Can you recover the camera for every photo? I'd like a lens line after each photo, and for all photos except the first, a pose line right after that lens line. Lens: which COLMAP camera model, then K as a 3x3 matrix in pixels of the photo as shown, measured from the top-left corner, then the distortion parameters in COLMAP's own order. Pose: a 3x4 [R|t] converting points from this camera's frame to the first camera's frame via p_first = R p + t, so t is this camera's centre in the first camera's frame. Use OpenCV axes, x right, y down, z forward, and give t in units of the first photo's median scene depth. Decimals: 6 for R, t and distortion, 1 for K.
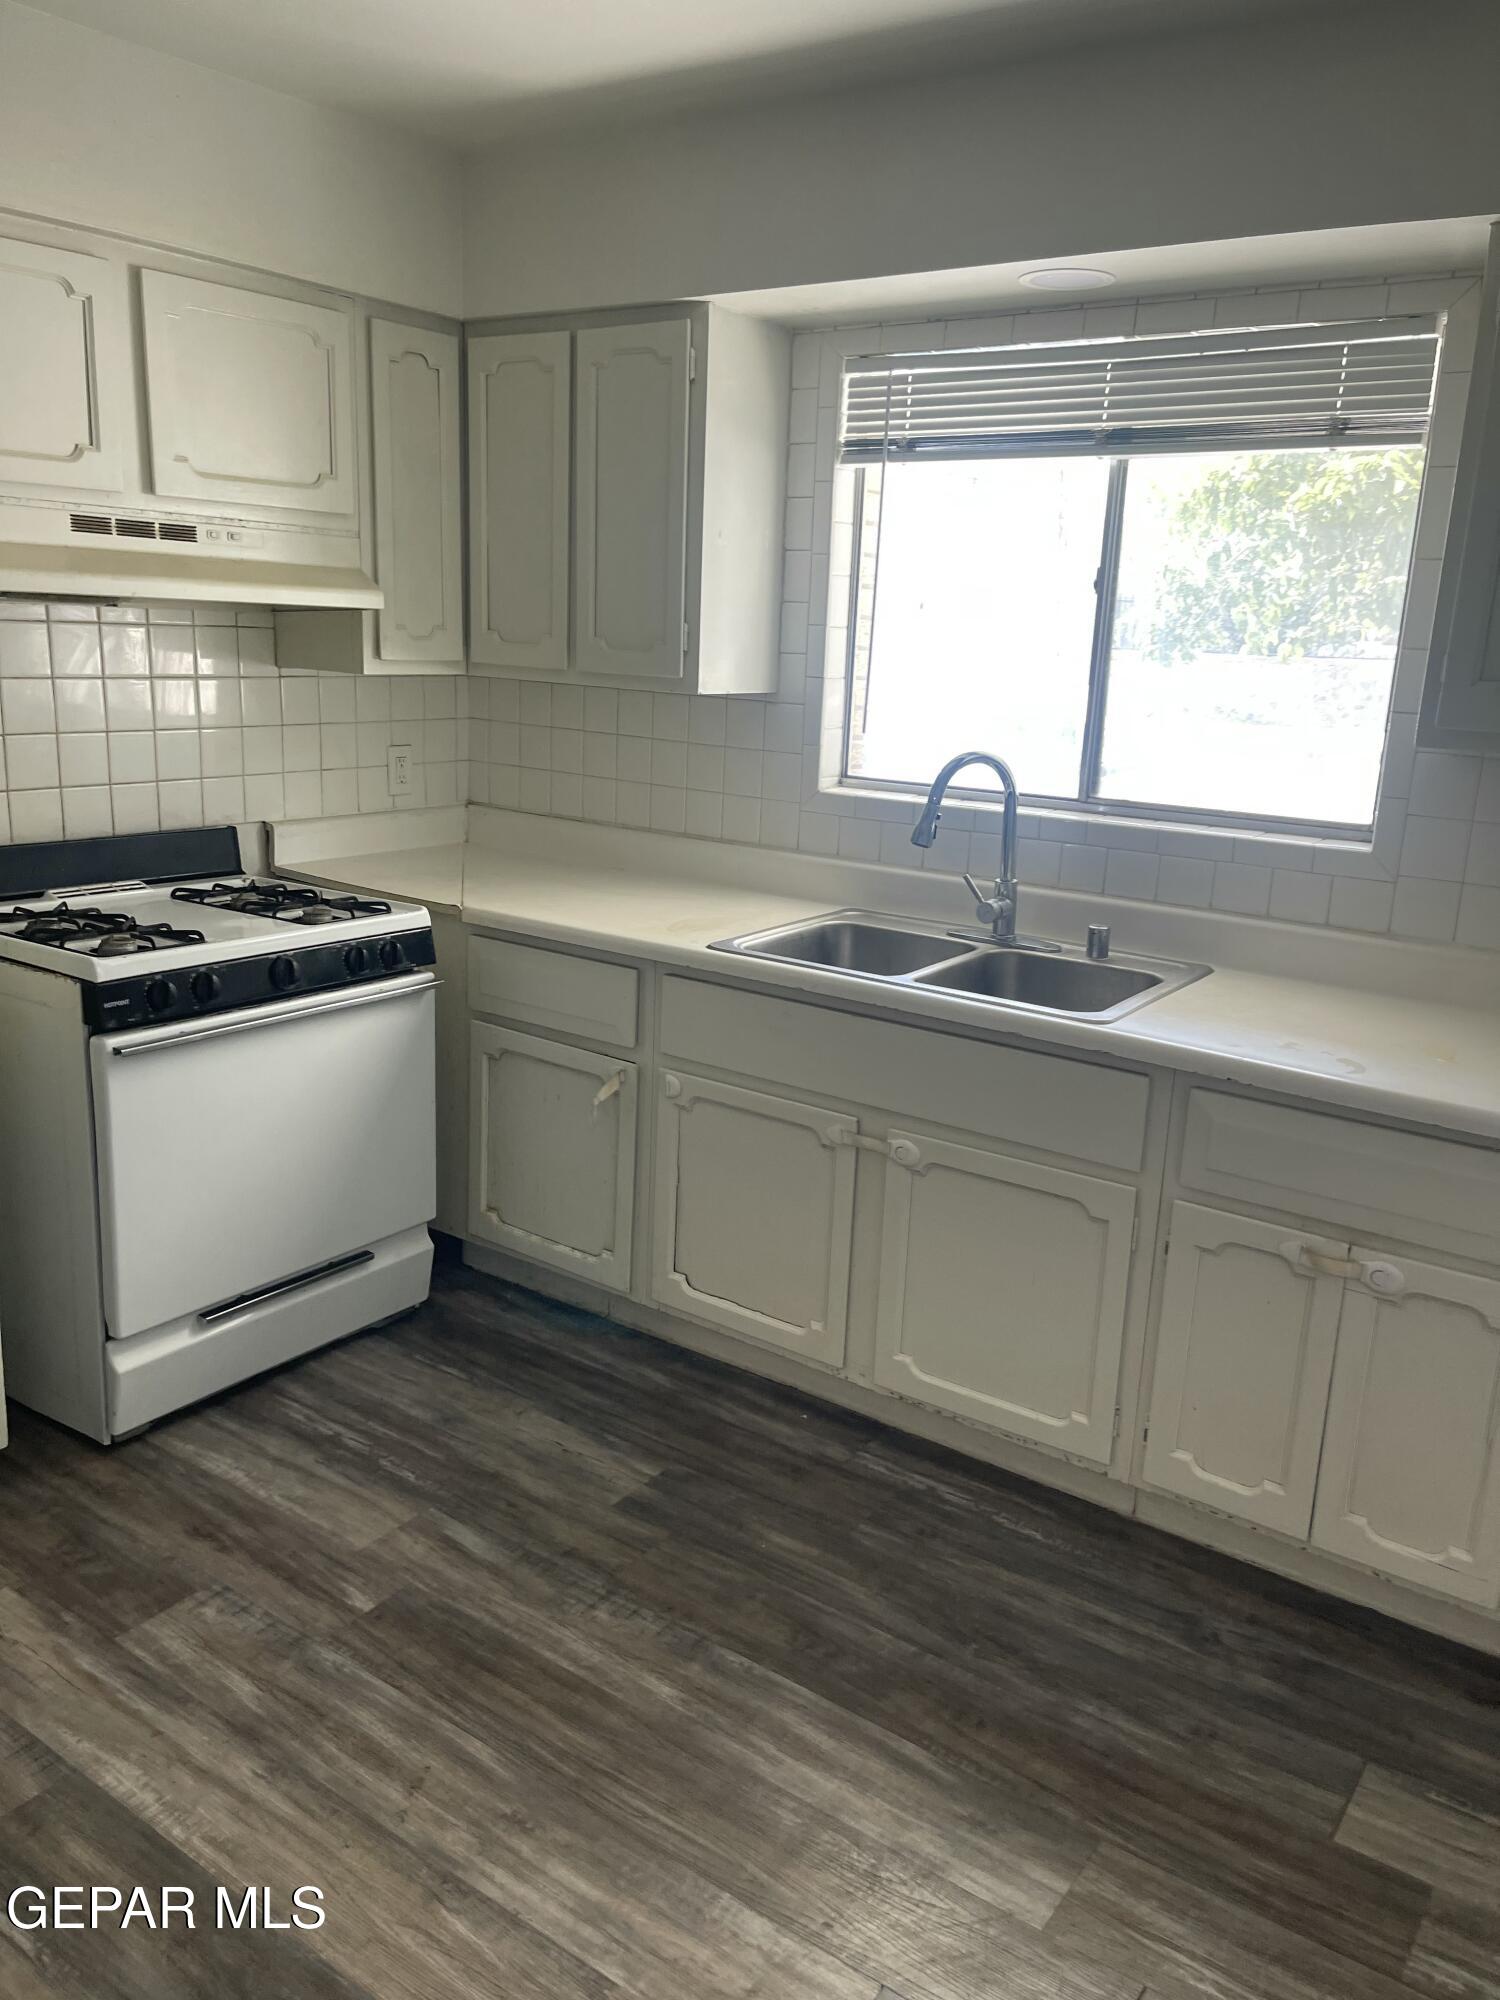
lens RADIAL K [[1564.2, 0, 741.7], [0, 1564.2, 1012.5], [0, 0, 1]] dist [0.059992, -0.095831]
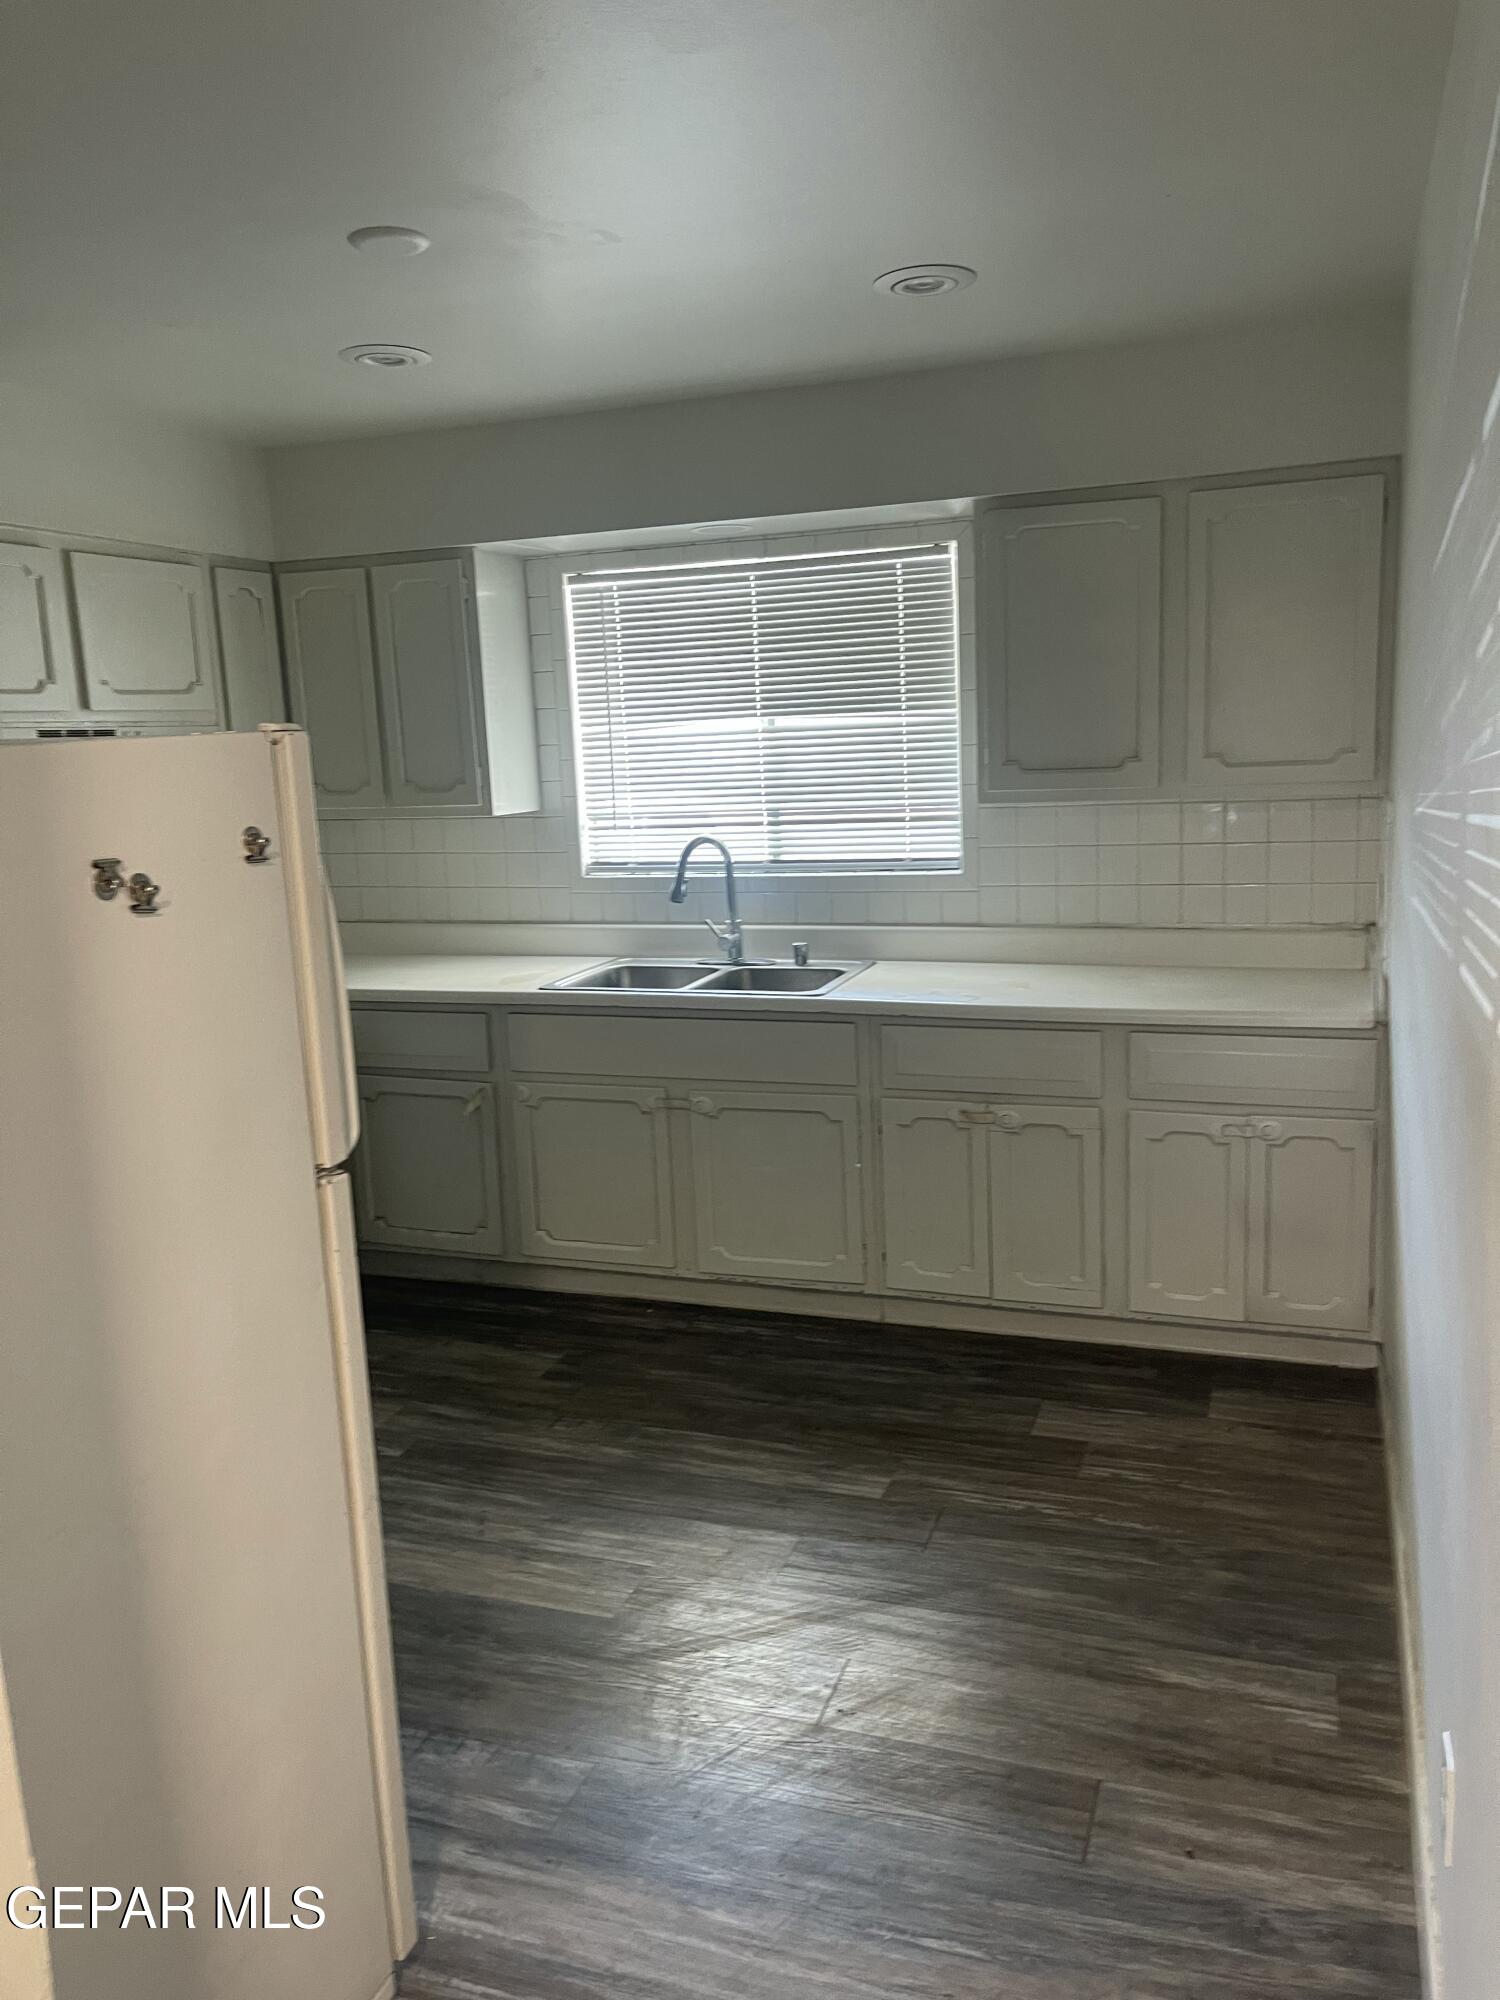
lens RADIAL K [[1564.2, 0, 753.1], [0, 1564.2, 993.8], [0, 0, 1]] dist [0.059992, -0.095831]
pose [[0.961881, -0.122699, 0.244397, -0.196975], [0.142267, 0.987756, -0.064025, 0.086449], [-0.233548, 0.096354, 0.967559, -0.451644]]
